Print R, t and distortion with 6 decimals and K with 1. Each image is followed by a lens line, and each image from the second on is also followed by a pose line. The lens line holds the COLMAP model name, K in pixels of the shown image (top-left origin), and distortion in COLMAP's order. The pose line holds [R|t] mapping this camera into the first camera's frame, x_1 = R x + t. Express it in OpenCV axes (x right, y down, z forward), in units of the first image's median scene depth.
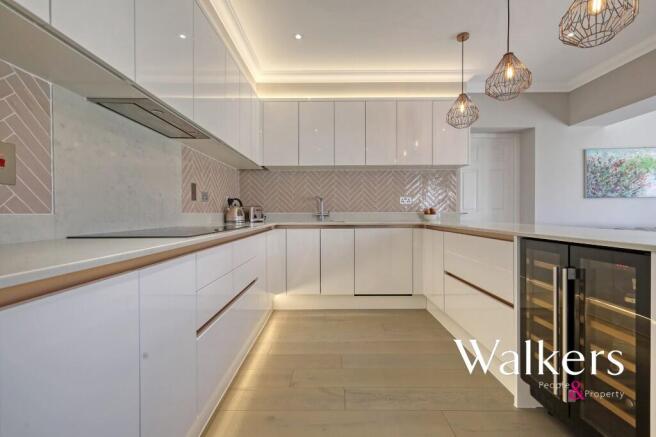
lens RADIAL K [[284.3, 0, 327.0], [0, 284.3, 216.9], [0, 0, 1]] dist [0.000957, 0.000248]
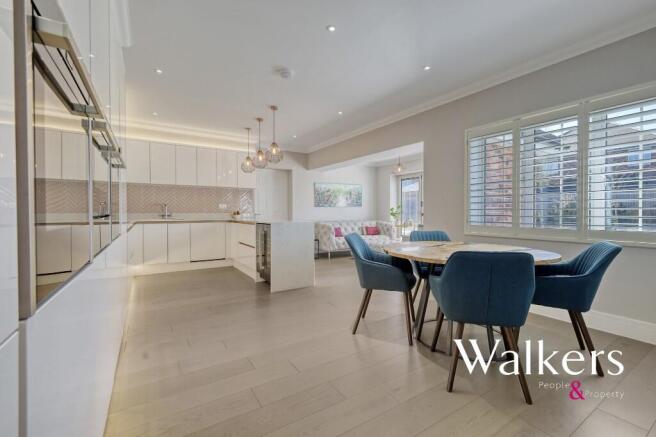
lens RADIAL K [[287.5, 0, 328.0], [0, 287.5, 218.5], [0, 0, 1]] dist [0.000702, 0.000161]
pose [[0.843018, -0.006098, 0.537850, -0.119402], [0.002257, 0.999967, 0.007800, 0.001925], [-0.537880, -0.005362, 0.843004, -0.801321]]
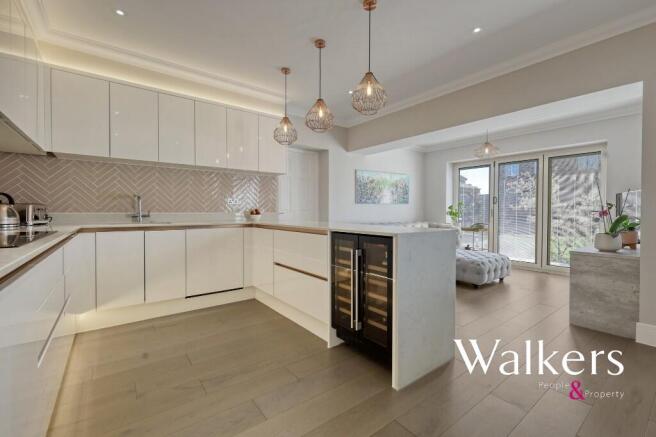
lens RADIAL K [[287.5, 0, 328.0], [0, 287.5, 218.5], [0, 0, 1]] dist [0.000702, 0.000161]
pose [[0.789810, -0.008854, 0.613288, -0.106759], [0.001915, 0.999927, 0.011970, -0.006908], [-0.613349, -0.008280, 0.789769, -0.071463]]
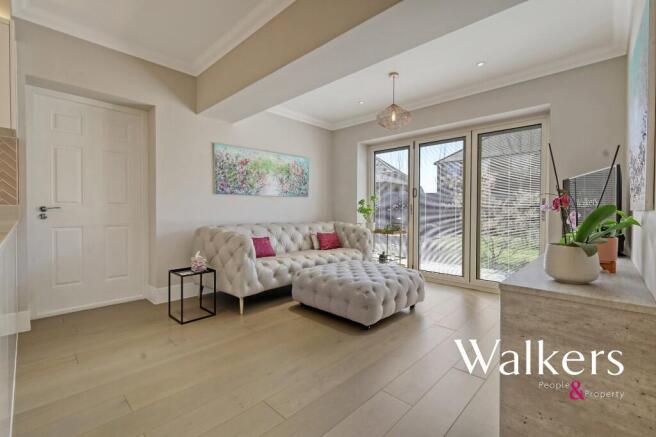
lens RADIAL K [[287.5, 0, 328.0], [0, 287.5, 218.5], [0, 0, 1]] dist [0.000702, 0.000161]
pose [[0.691614, -0.008898, 0.722212, 0.485641], [0.000031, 0.999924, 0.012290, 0.006160], [-0.722267, -0.008478, 0.691562, 0.050160]]
